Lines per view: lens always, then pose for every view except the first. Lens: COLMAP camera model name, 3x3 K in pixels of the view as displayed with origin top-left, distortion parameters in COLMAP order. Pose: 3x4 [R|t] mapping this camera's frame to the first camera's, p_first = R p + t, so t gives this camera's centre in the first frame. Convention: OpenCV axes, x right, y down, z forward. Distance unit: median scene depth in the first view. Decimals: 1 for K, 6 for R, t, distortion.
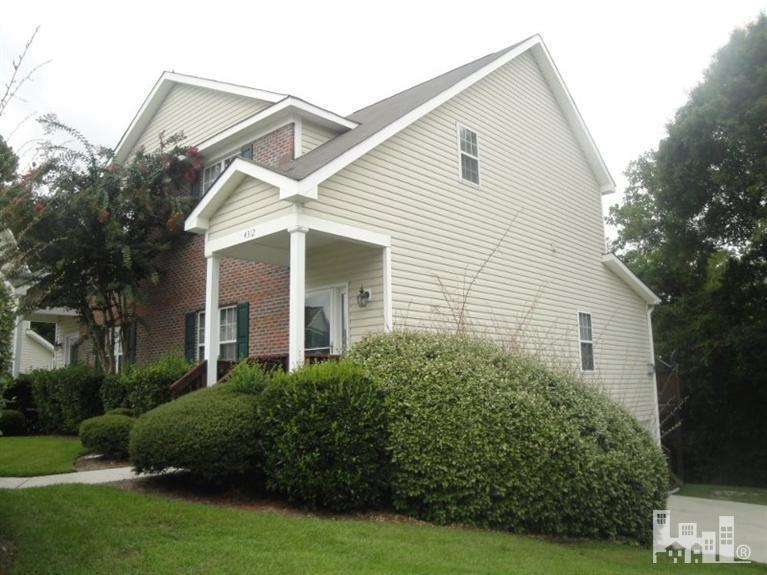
lens RADIAL K [[627.0, 0, 383.5], [0, 627.0, 287.5], [0, 0, 1]] dist [-0.115598, 0.008461]
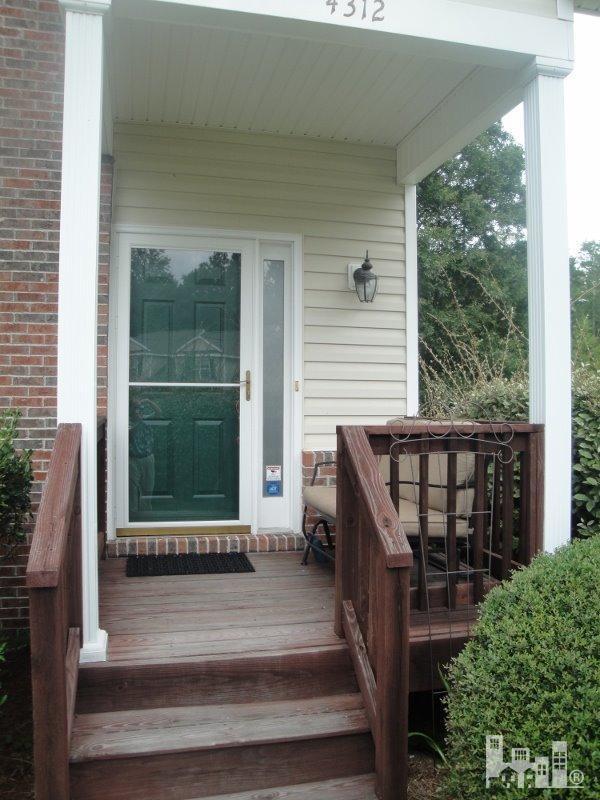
lens RADIAL K [[653.9, 0, 300.0], [0, 653.9, 400.0], [0, 0, 1]] dist [-0.115598, 0.008461]
pose [[0.540622, 0.026072, 0.840861, -0.365573], [-0.146269, 0.987209, 0.063433, 0.063895], [-0.828452, -0.157285, 0.537521, 0.645500]]
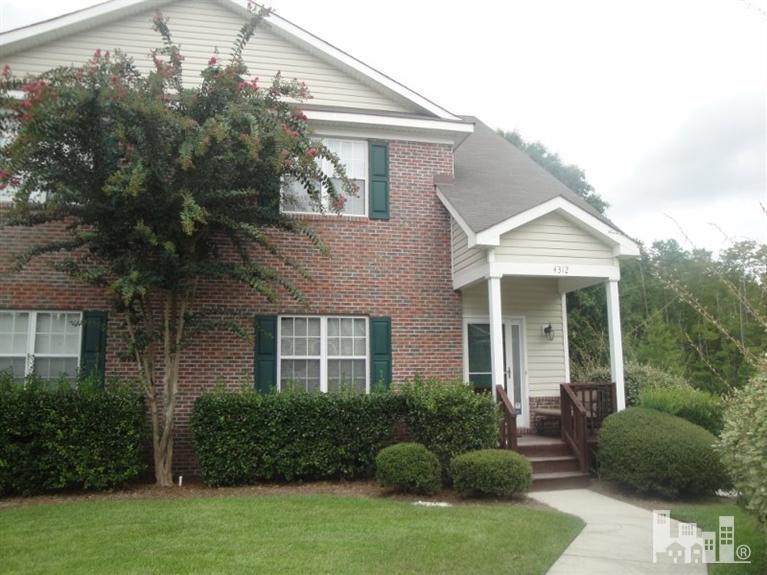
lens RADIAL K [[627.0, 0, 383.5], [0, 627.0, 287.5], [0, 0, 1]] dist [-0.115598, 0.008461]
pose [[0.554933, 0.138047, 0.820361, -0.983142], [-0.132659, 0.988201, -0.076553, 0.053075], [-0.821249, -0.066346, 0.566699, 0.494175]]
